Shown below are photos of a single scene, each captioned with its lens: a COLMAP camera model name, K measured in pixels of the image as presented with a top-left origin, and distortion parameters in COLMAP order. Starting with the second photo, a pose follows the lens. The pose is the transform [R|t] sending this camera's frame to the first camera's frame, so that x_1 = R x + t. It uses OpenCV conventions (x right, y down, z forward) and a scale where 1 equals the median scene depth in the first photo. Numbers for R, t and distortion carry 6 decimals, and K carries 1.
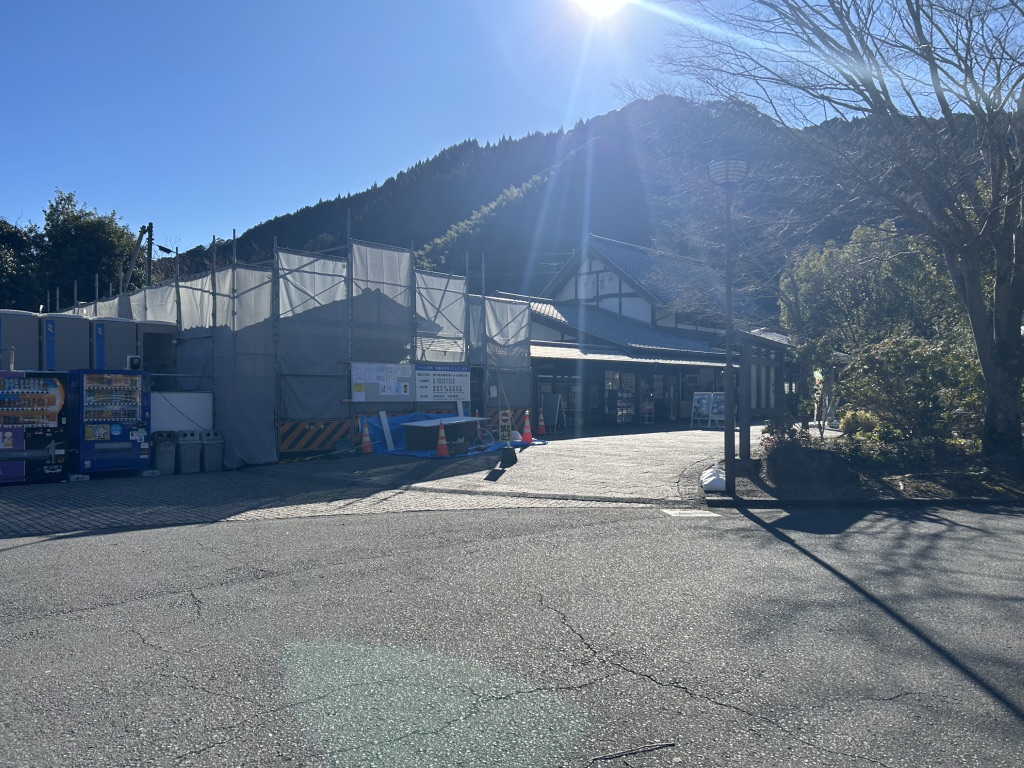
lens RADIAL K [[723.0, 0, 512.0], [0, 723.0, 384.0], [0, 0, 1]] dist [0.047717, -0.052526]
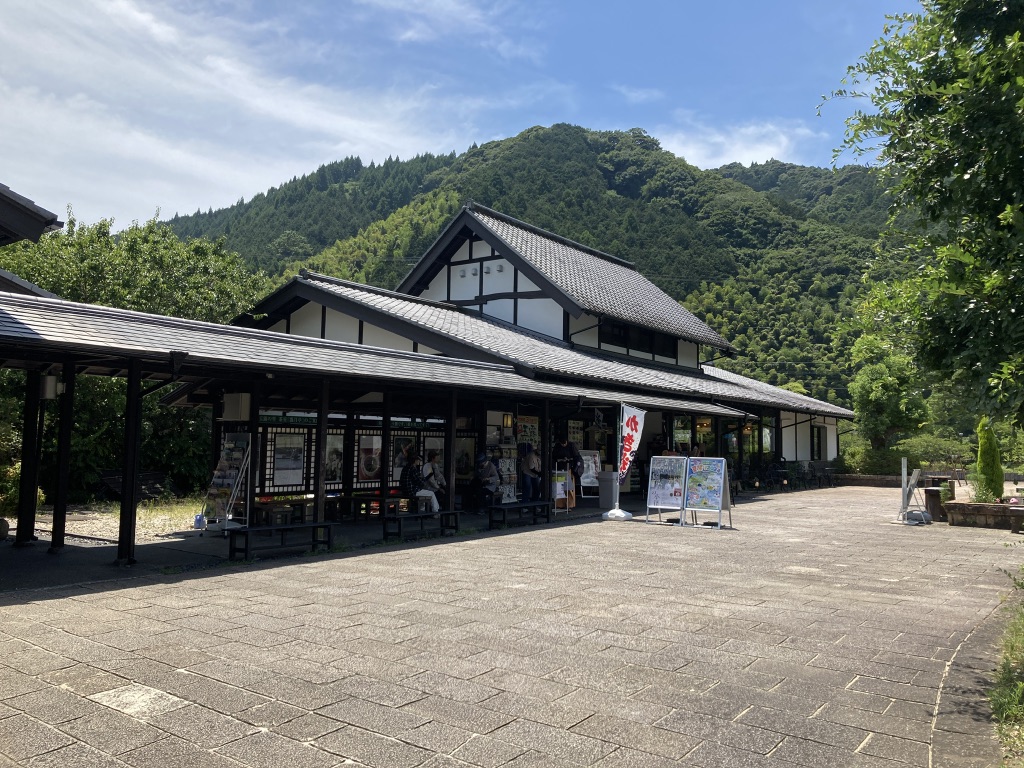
lens RADIAL K [[782.8, 0, 512.0], [0, 782.8, 384.0], [0, 0, 1]] dist [0.008718, 0.000679]
pose [[0.988757, 0.029518, 0.146590, 0.050242], [-0.020704, 0.997905, -0.061297, -0.001971], [-0.148092, 0.057573, 0.987296, 0.343261]]
